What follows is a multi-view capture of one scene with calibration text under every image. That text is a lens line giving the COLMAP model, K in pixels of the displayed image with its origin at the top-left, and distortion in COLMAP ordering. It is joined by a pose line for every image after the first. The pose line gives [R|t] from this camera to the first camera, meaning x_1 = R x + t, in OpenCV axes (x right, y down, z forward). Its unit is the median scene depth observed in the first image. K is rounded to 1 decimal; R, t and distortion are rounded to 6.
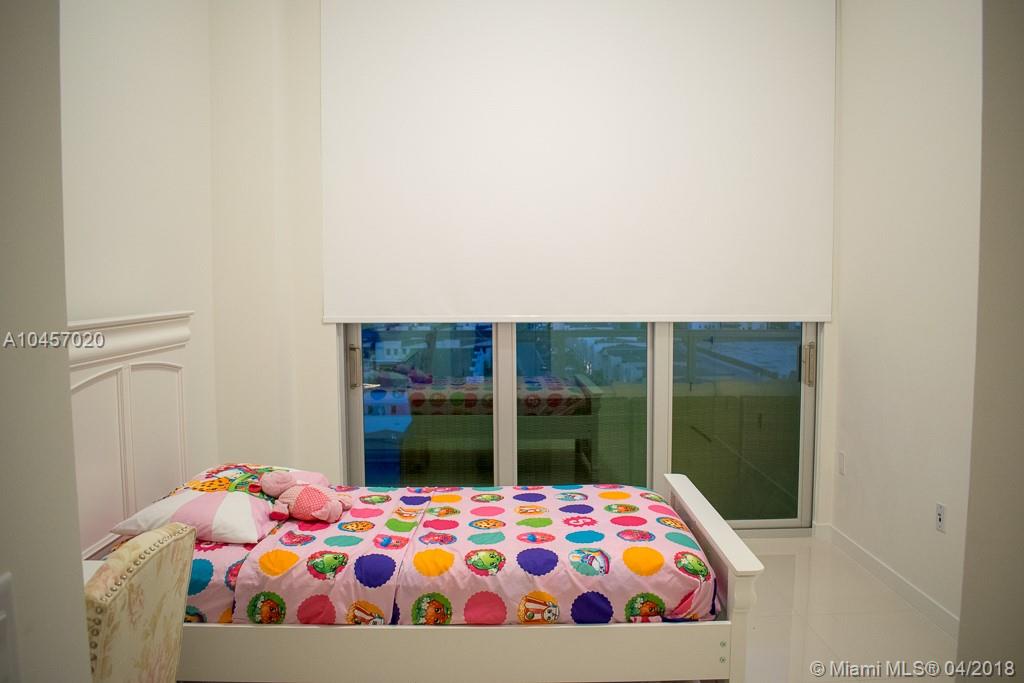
lens RADIAL K [[804.5, 0, 510.5], [0, 804.5, 339.6], [0, 0, 1]] dist [-0.080362, 0.001095]
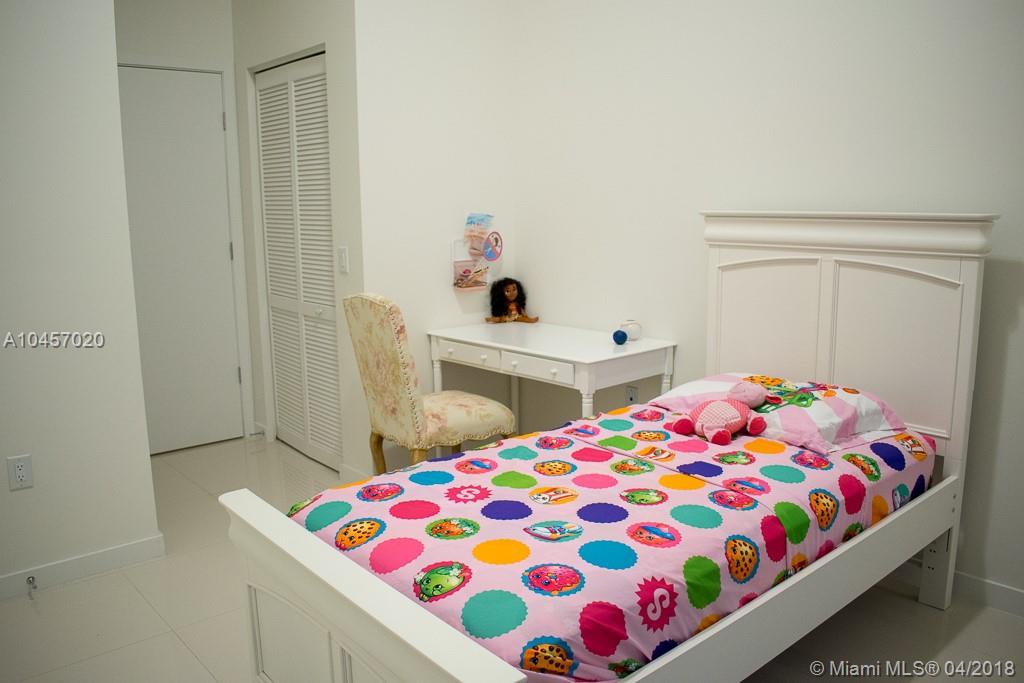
lens RADIAL K [[804.5, 0, 509.7], [0, 804.5, 342.1], [0, 0, 1]] dist [-0.080362, 0.001095]
pose [[-0.759935, 0.124057, -0.638050, 0.496304], [-0.036288, 0.971990, 0.232205, -0.085122], [0.648985, 0.199614, -0.734147, 1.473439]]
